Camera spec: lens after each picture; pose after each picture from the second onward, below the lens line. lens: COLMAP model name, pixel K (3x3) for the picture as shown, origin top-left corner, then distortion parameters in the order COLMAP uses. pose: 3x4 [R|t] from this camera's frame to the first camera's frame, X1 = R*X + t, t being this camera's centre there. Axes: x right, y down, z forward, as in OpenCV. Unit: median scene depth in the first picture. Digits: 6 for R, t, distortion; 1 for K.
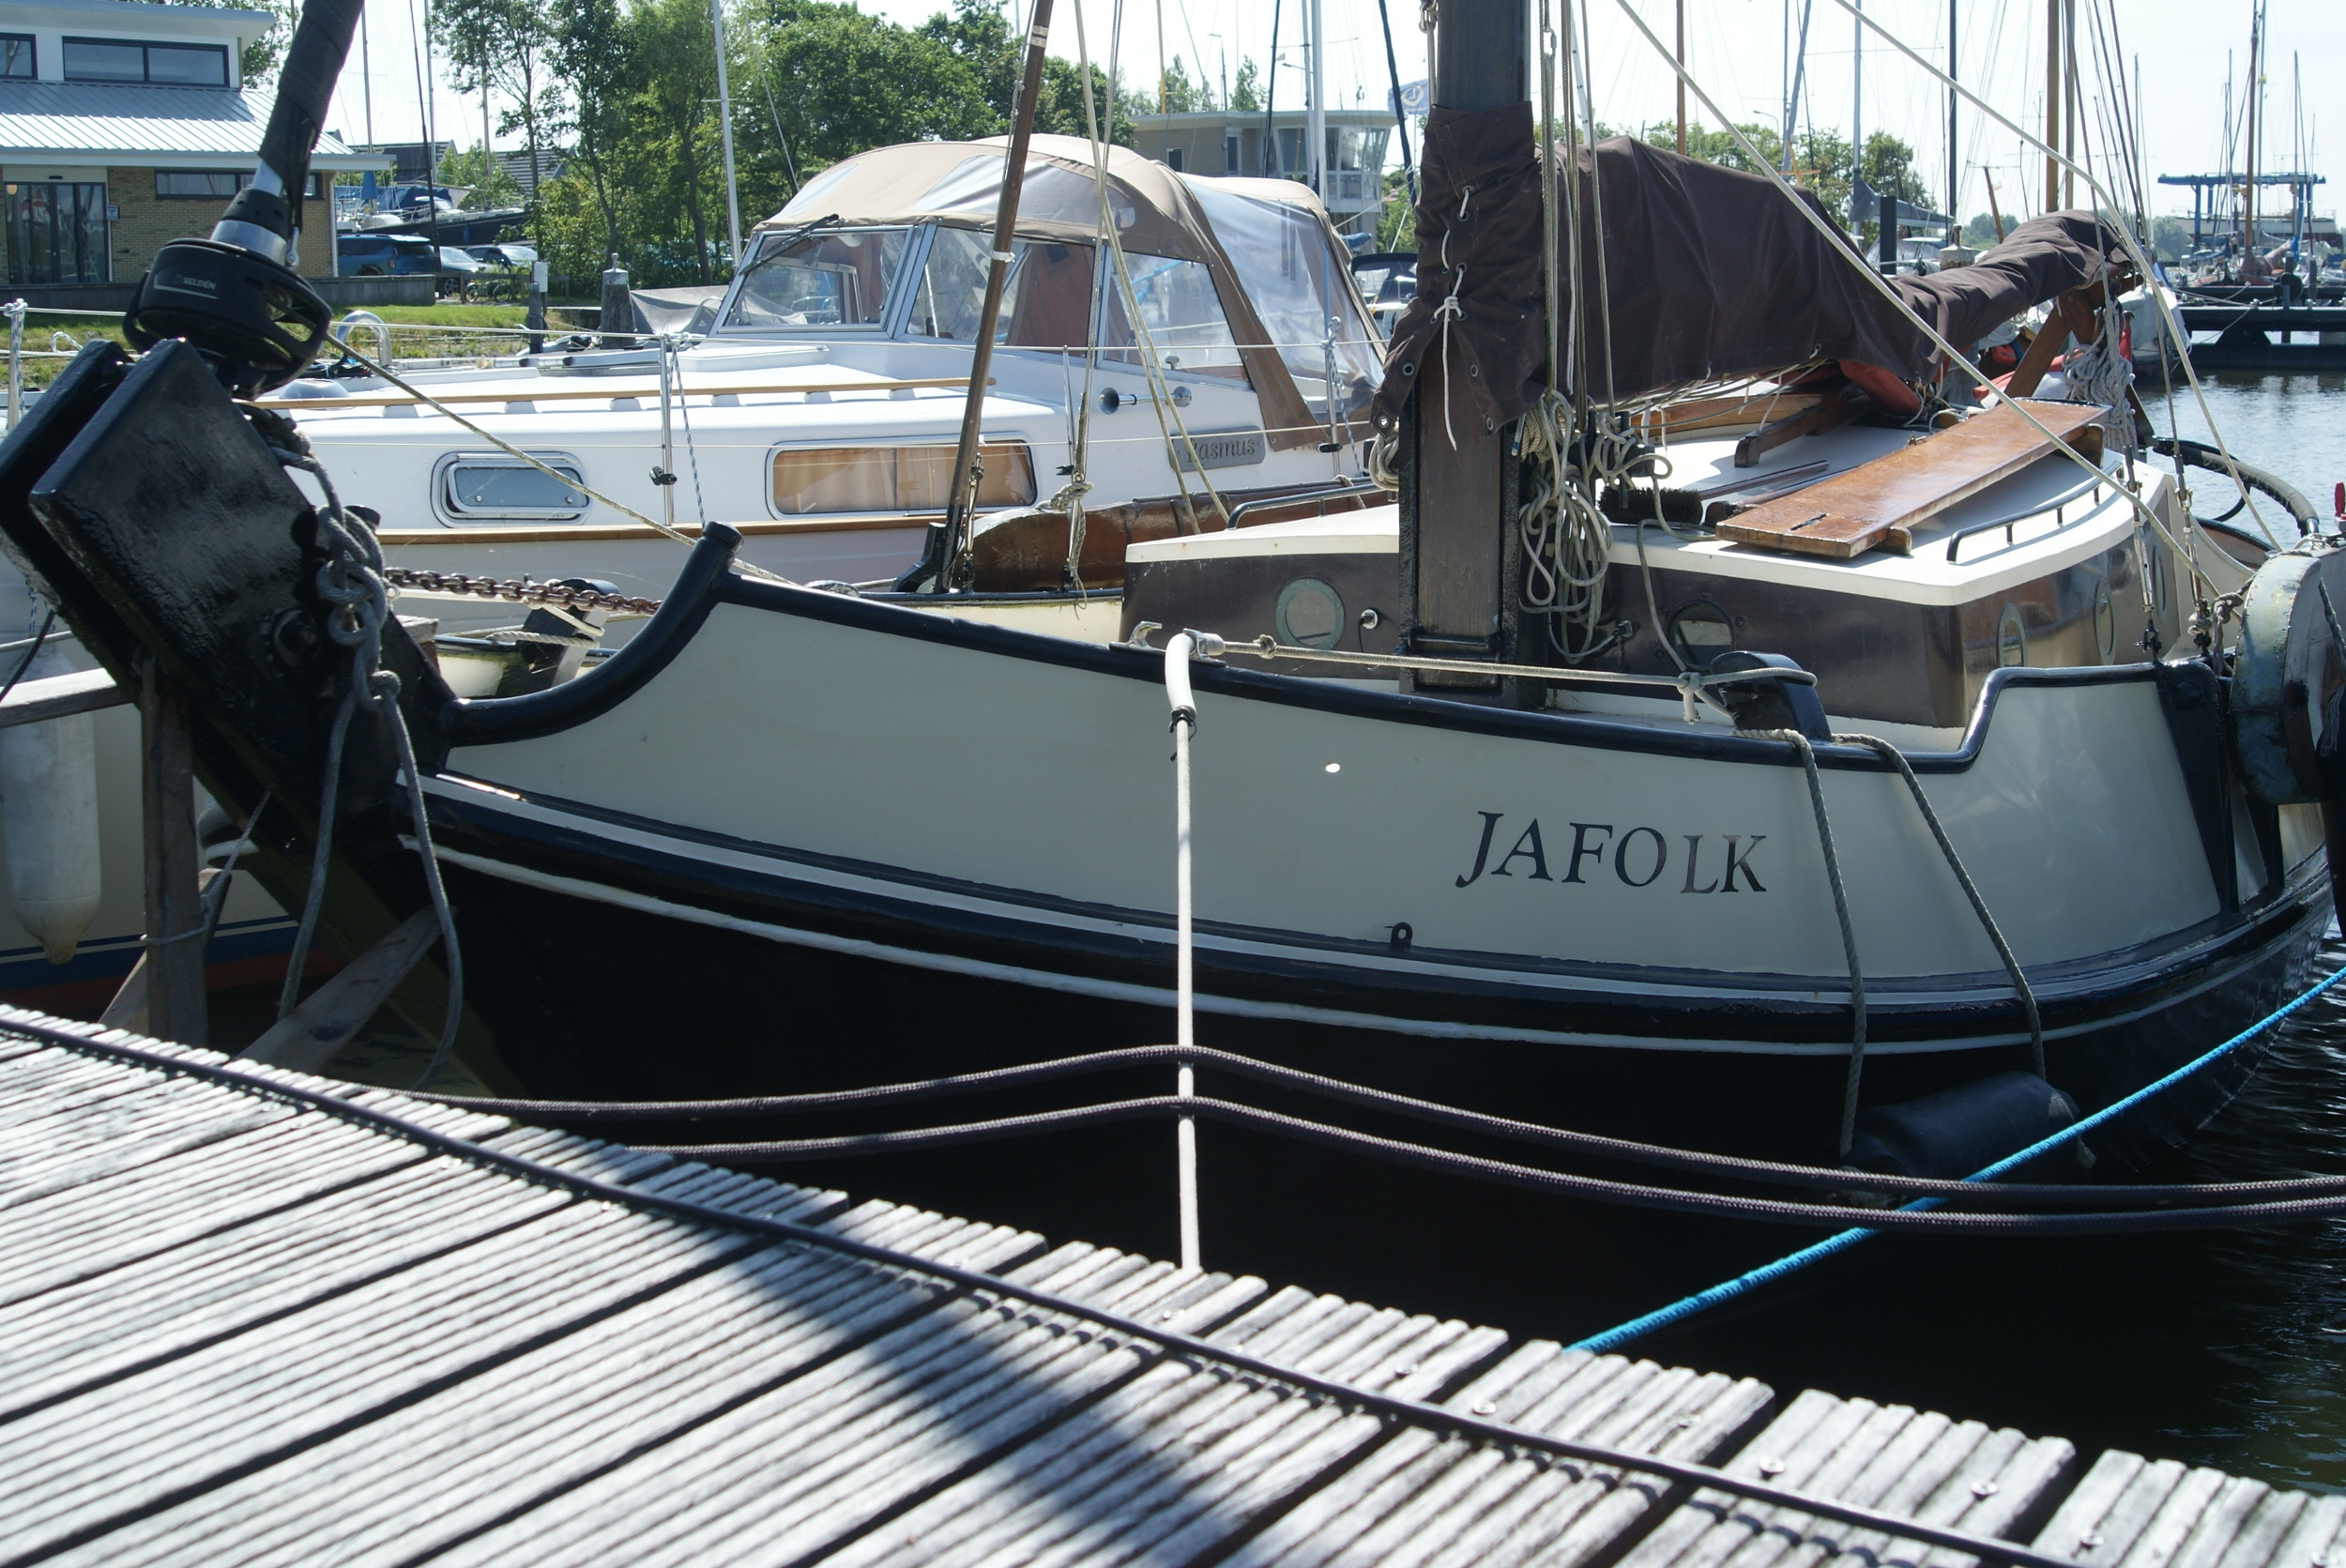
lens RADIAL K [[2883.1, 0, 1321.1], [0, 2883.1, 694.2], [0, 0, 1]] dist [-0.120684, 0.066020]
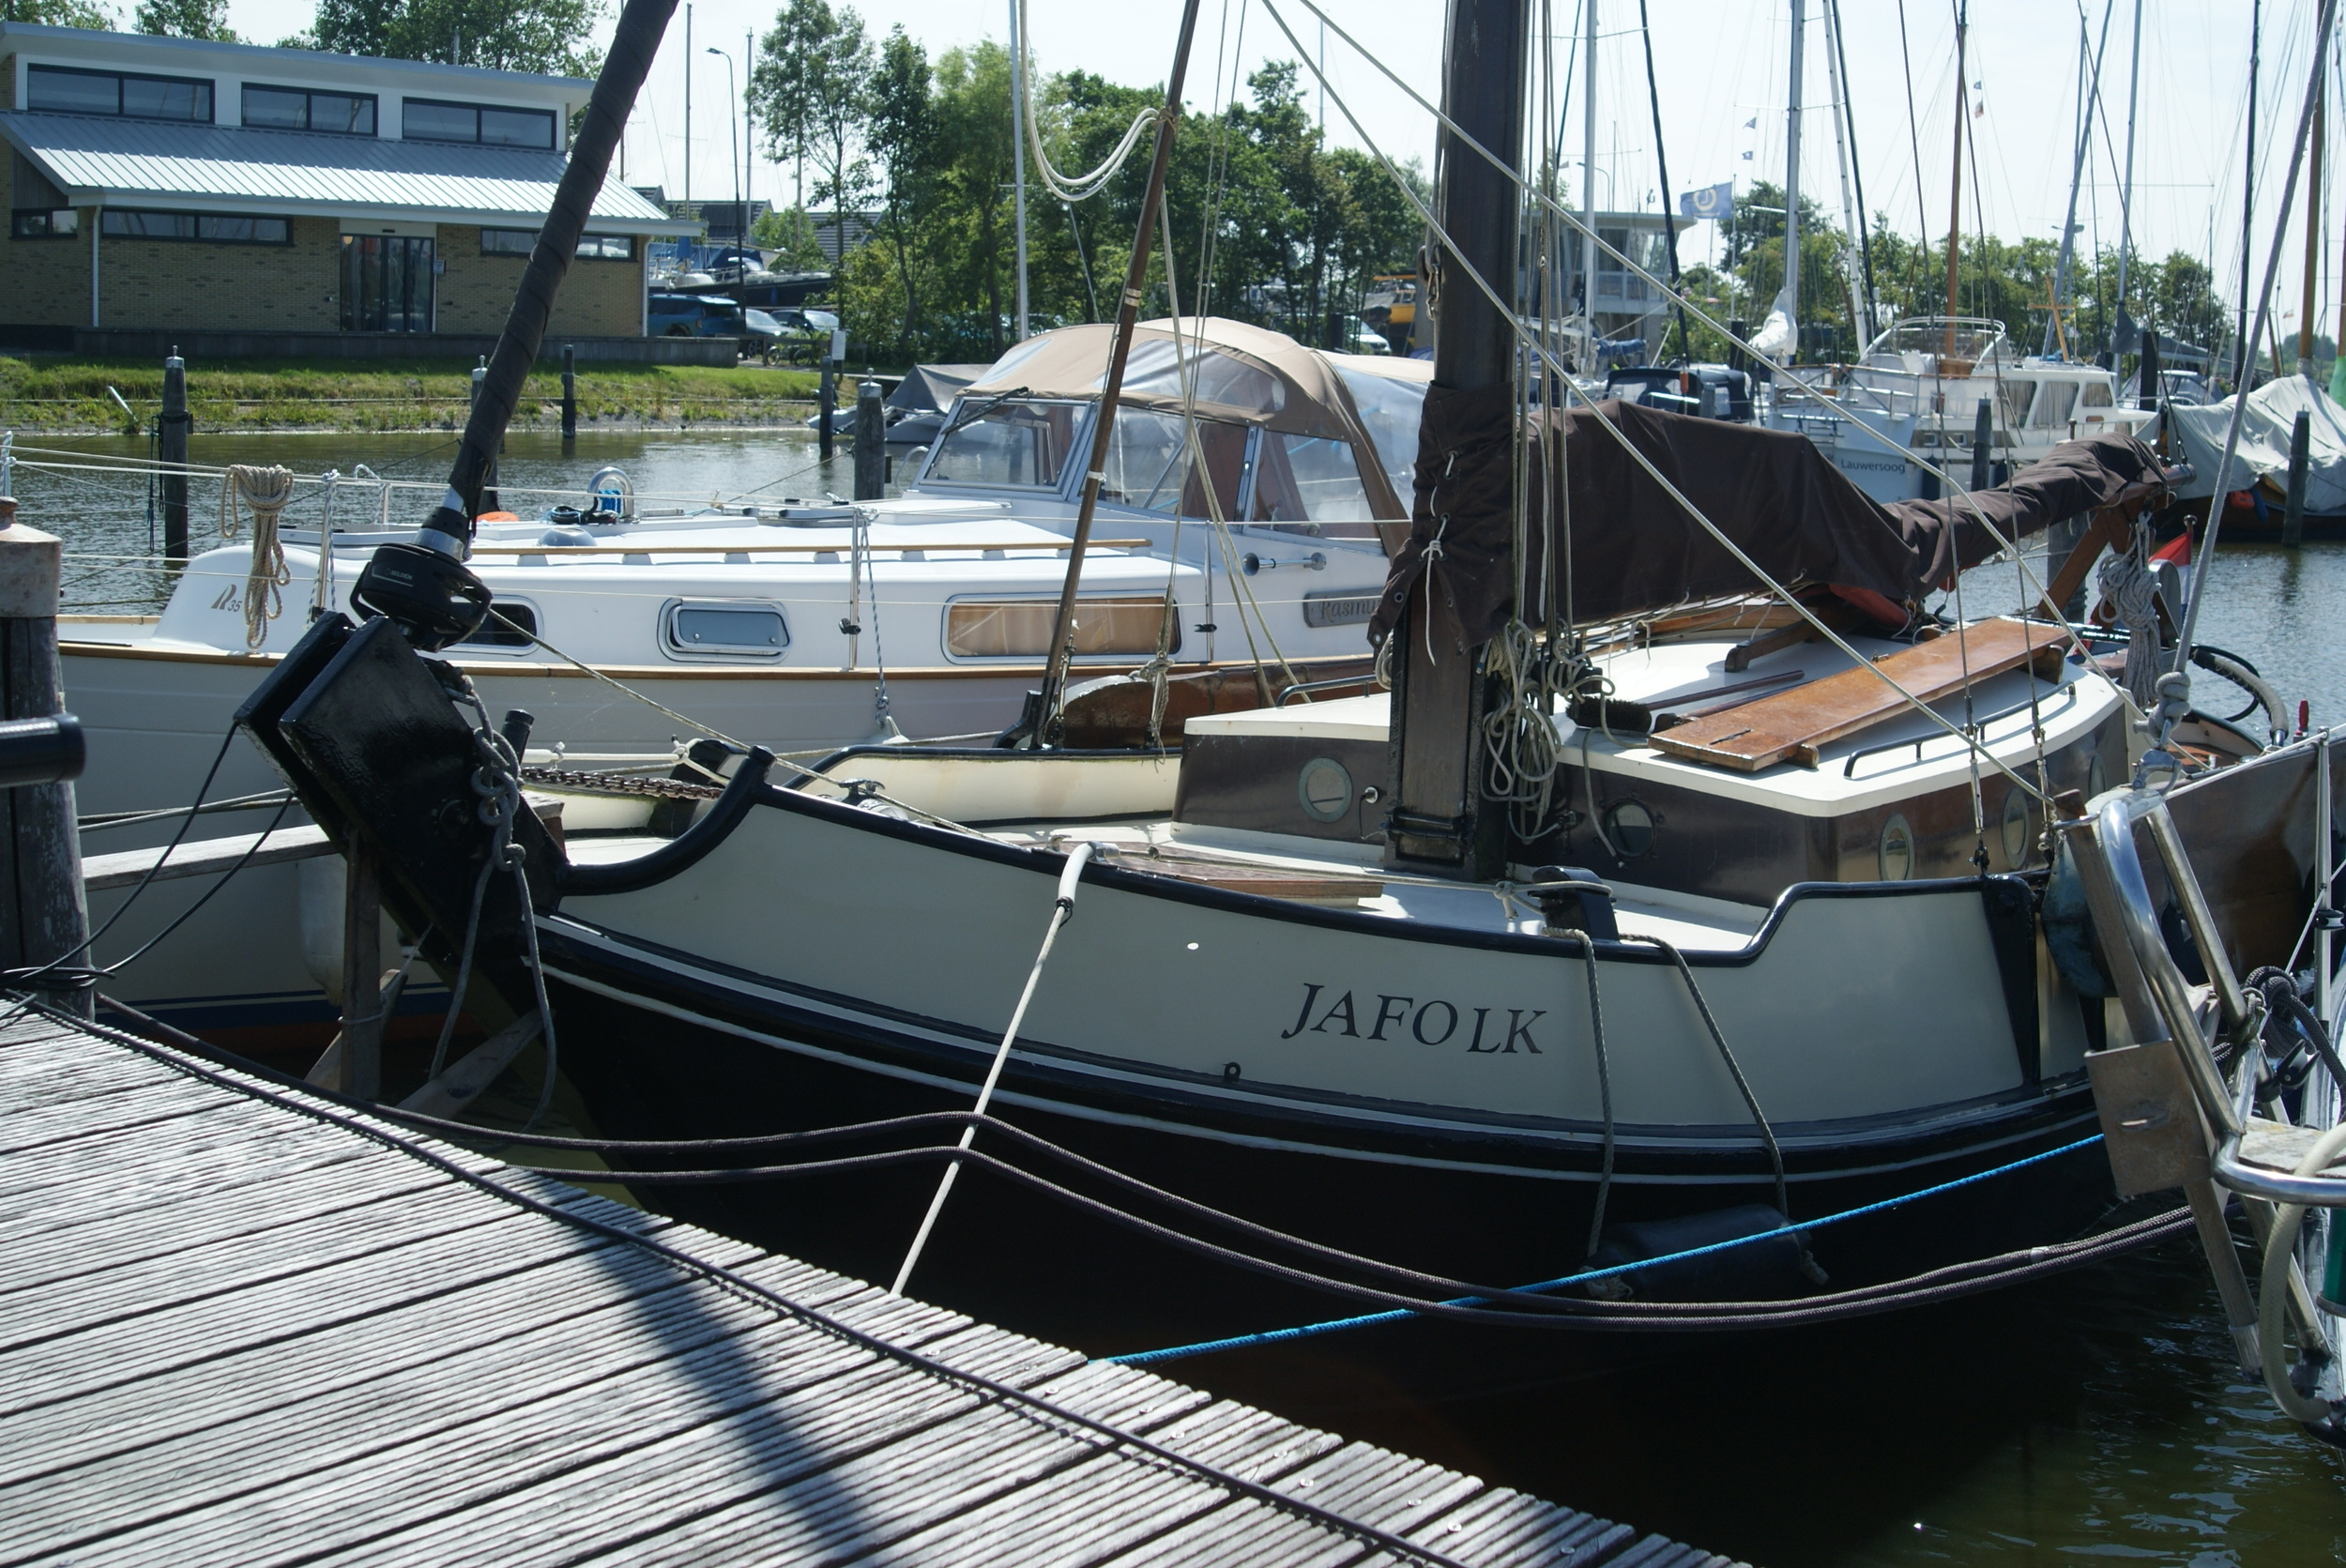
lens RADIAL K [[2883.1, 0, 1321.1], [0, 2883.1, 694.2], [0, 0, 1]] dist [-0.120684, 0.066020]
pose [[0.993792, 0.052871, -0.097886, 0.115932], [-0.055561, 0.998143, -0.024964, -0.038091], [0.096384, 0.030248, 0.994884, -0.217274]]
